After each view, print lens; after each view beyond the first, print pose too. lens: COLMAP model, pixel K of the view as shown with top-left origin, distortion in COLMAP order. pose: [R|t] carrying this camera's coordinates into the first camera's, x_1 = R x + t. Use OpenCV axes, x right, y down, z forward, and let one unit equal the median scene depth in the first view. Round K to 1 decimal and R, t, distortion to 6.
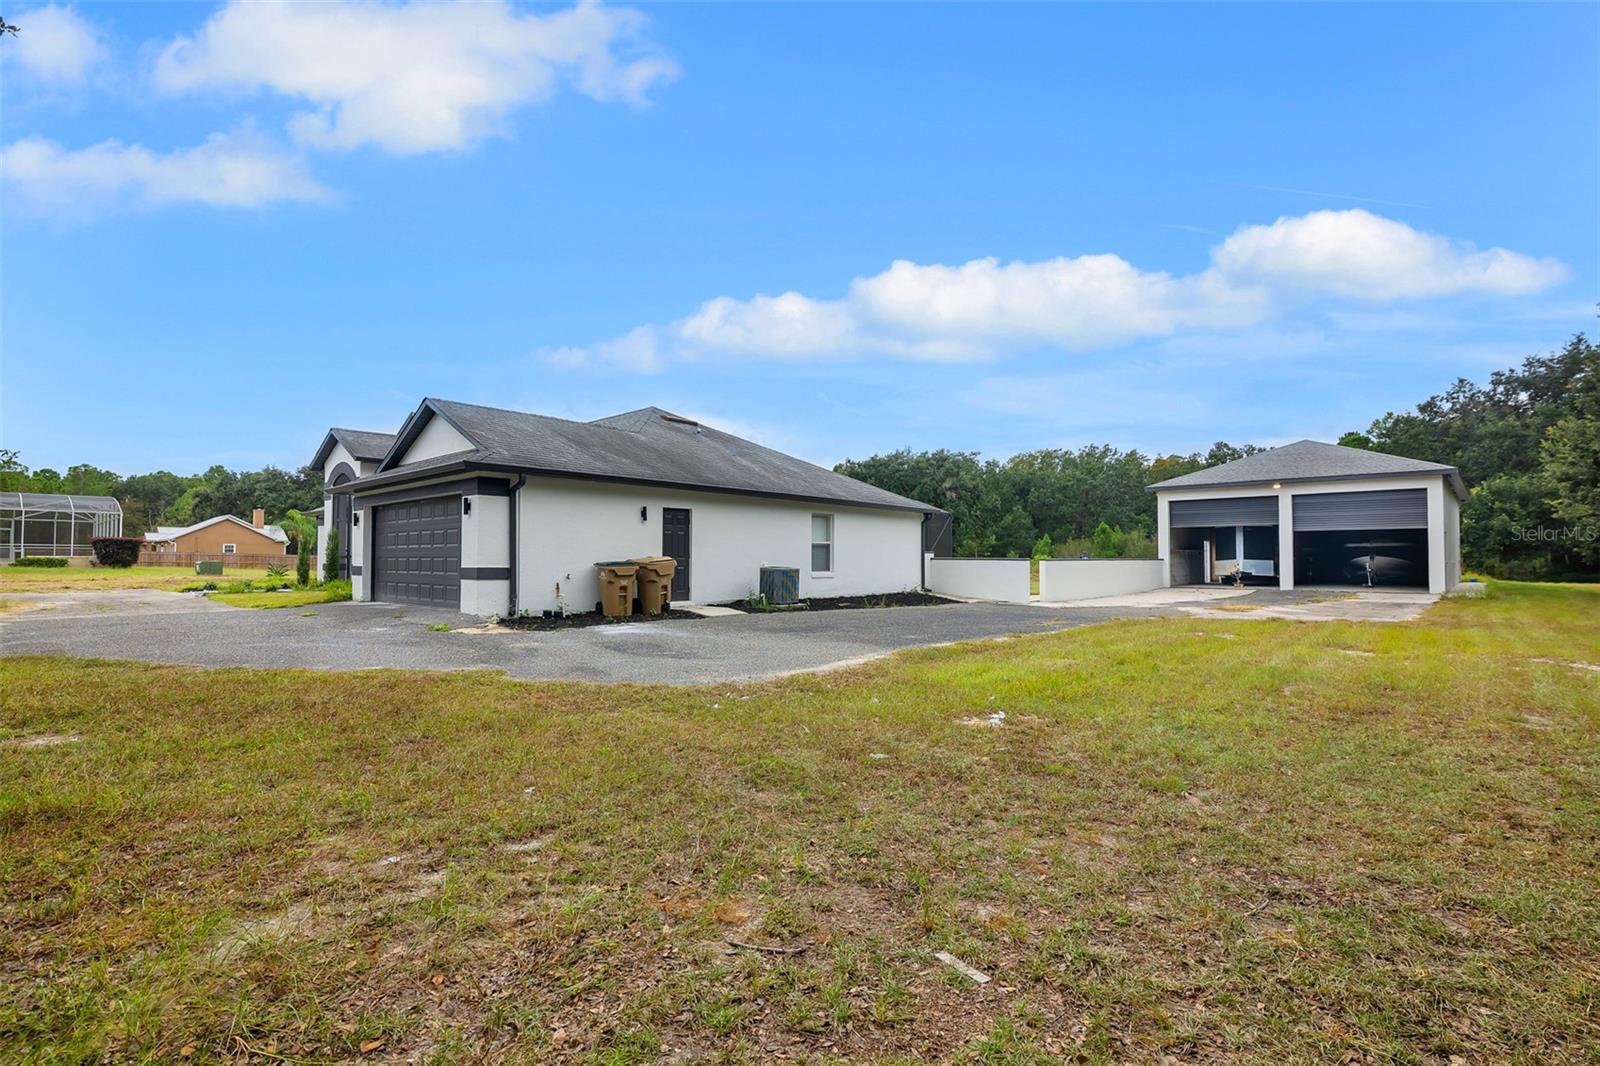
lens RADIAL K [[731.1, 0, 795.5], [0, 731.1, 535.5], [0, 0, 1]] dist [-0.018723, 0.000530]
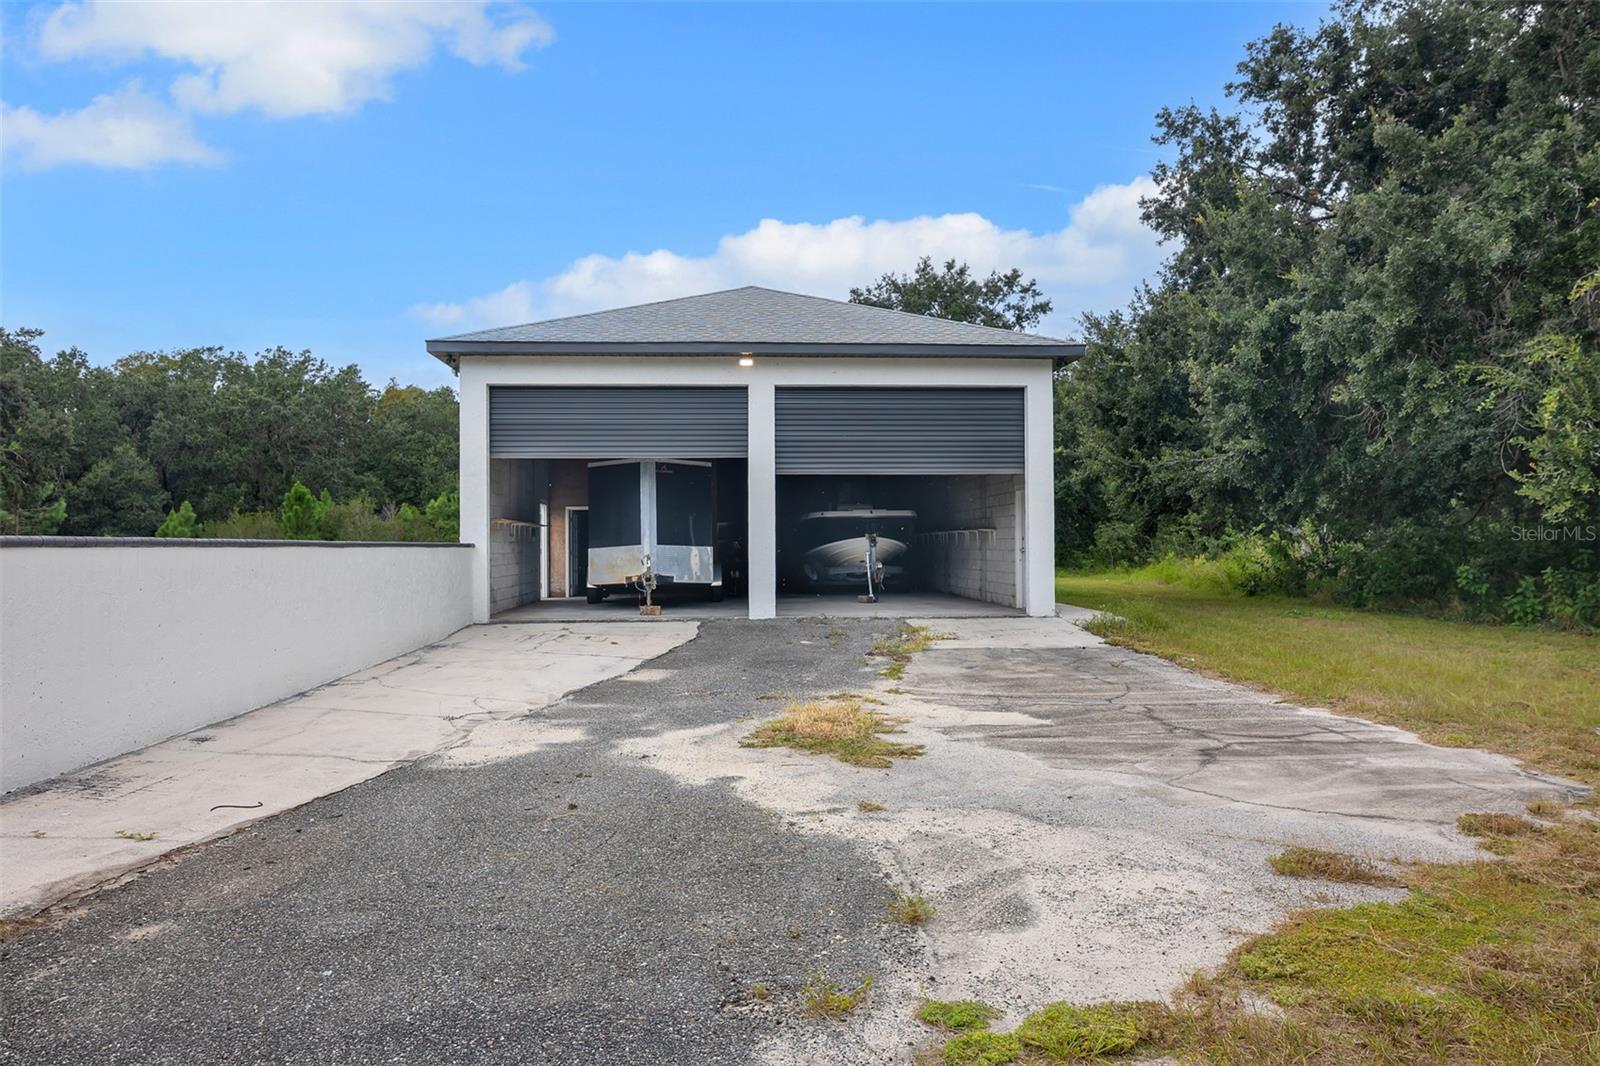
lens RADIAL K [[1098.4, 0, 800.0], [0, 1098.4, 533.0], [0, 0, 1]] dist [-0.000713, -0.001997]
pose [[0.675699, 0.005186, 0.737159, 0.081040], [-0.017244, 0.999813, 0.008772, 0.007243], [-0.736976, -0.018639, 0.675662, 0.194366]]
